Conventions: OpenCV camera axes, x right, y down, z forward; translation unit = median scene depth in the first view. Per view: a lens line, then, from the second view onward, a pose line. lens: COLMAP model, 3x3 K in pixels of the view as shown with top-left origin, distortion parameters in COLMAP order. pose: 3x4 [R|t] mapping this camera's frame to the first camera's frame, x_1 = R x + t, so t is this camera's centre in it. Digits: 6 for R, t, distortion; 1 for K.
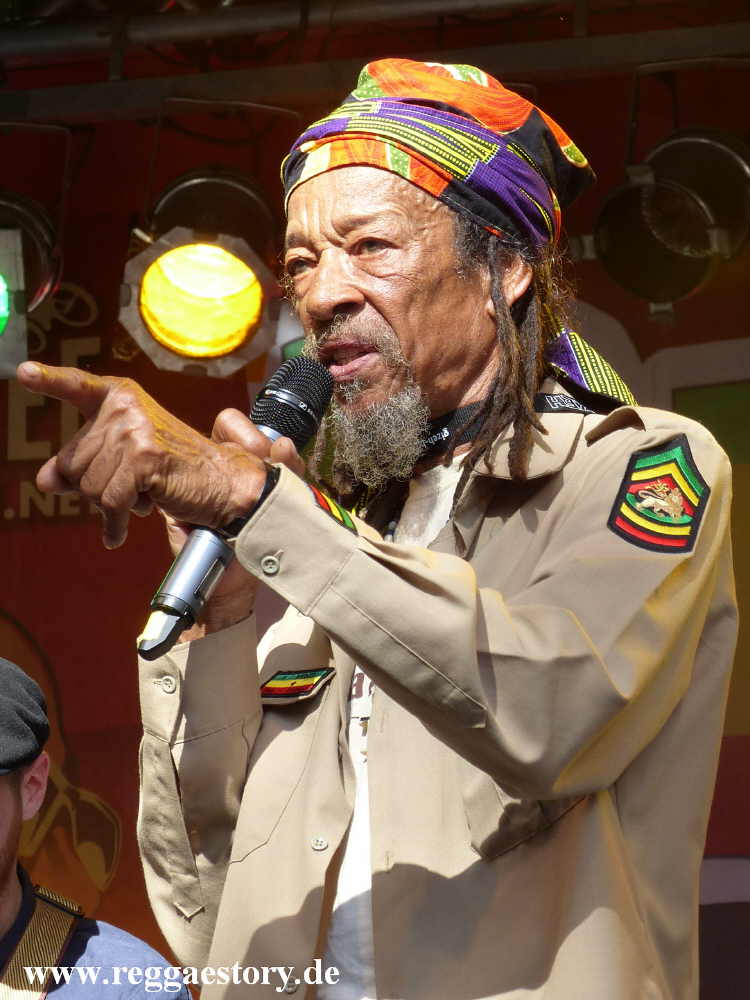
lens RADIAL K [[5393.0, 0, 375.1], [0, 5393.0, 499.6], [0, 0, 1]] dist [-1.064620, 0.000000]
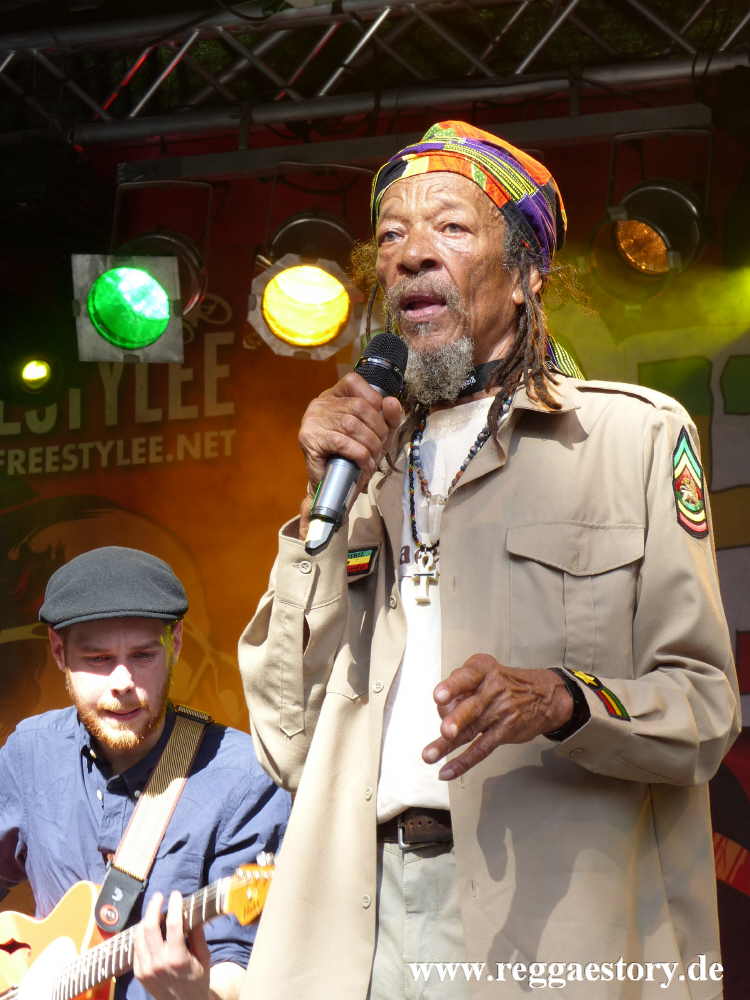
lens RADIAL K [[5393.0, 0, 376.3], [0, 5393.0, 498.7], [0, 0, 1]] dist [-1.064620, 0.000000]
pose [[0.999674, -0.008908, -0.023909, 0.019307], [0.008979, 0.999956, 0.002884, 0.009594], [0.023882, -0.003098, 0.999710, -0.409426]]
